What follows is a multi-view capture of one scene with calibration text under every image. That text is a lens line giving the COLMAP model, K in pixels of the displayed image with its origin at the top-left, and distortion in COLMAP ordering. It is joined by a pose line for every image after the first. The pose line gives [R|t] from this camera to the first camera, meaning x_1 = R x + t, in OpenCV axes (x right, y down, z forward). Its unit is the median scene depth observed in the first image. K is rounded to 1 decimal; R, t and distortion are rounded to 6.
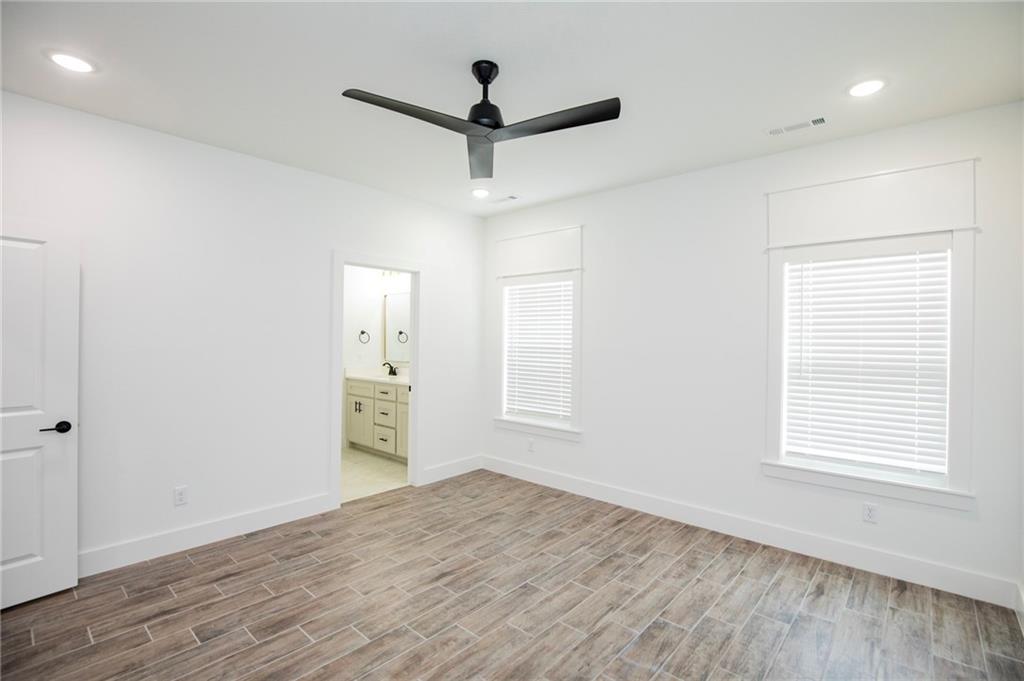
lens RADIAL K [[471.4, 0, 523.0], [0, 471.4, 337.7], [0, 0, 1]] dist [-0.036516, 0.006534]
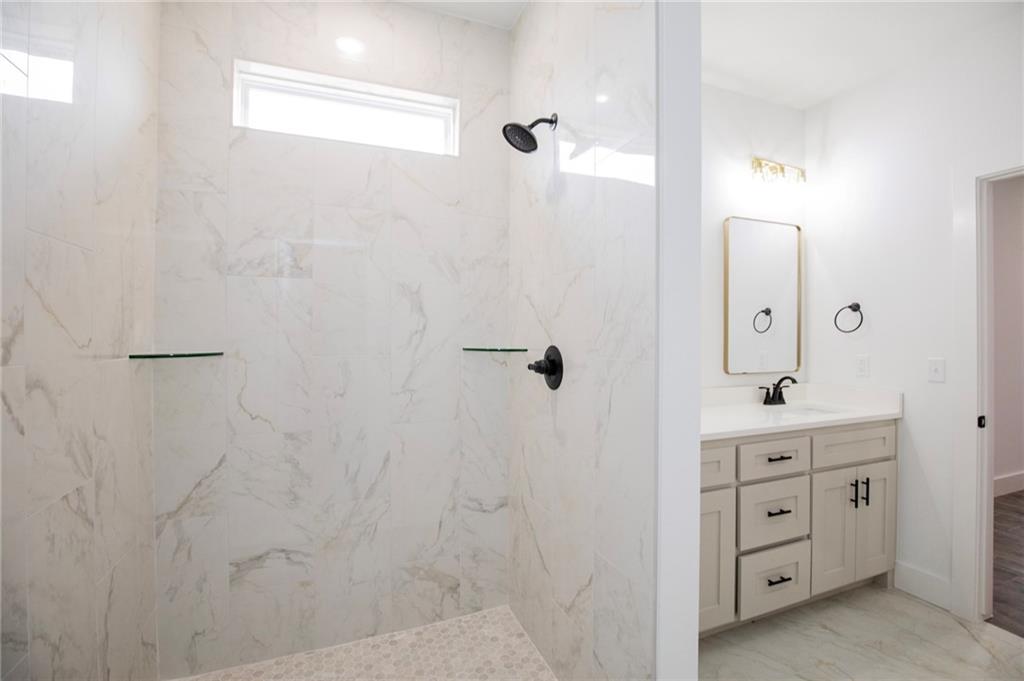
lens RADIAL K [[471.4, 0, 523.0], [0, 471.4, 337.7], [0, 0, 1]] dist [-0.036516, 0.006534]
pose [[0.459094, -0.010897, 0.888321, -0.735380], [0.006054, 0.999940, 0.009137, 0.015062], [-0.888367, 0.001183, 0.459132, 1.028925]]
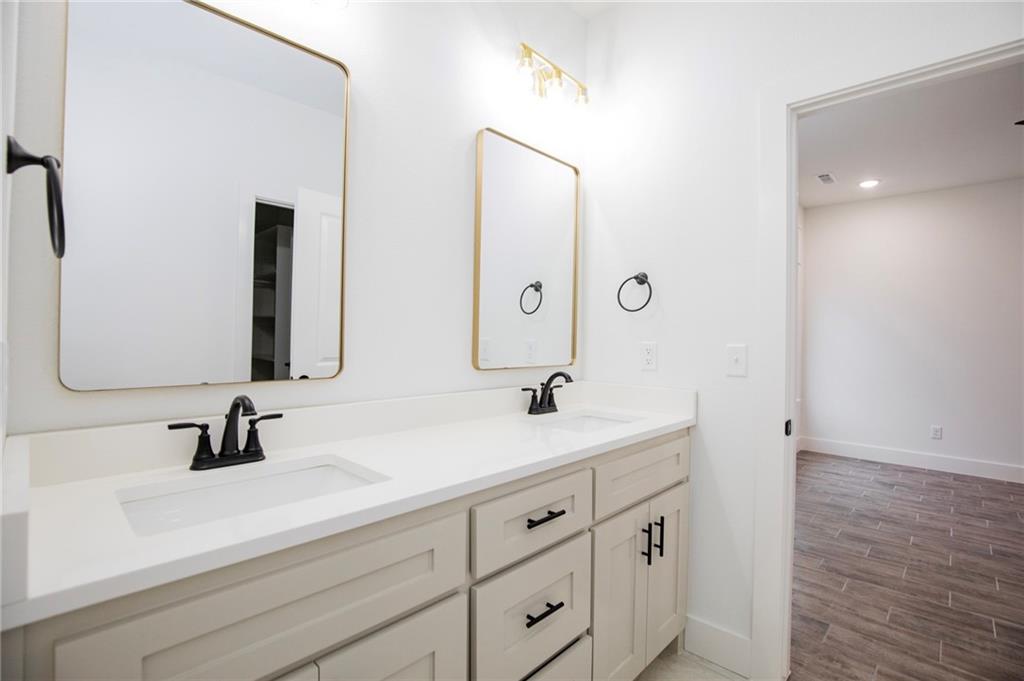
lens RADIAL K [[471.4, 0, 523.0], [0, 471.4, 337.7], [0, 0, 1]] dist [-0.036516, 0.006534]
pose [[0.040219, -0.008555, 0.999154, -0.516750], [-0.012288, 0.999883, 0.009056, 0.034047], [-0.999115, -0.012642, 0.040109, 1.020420]]
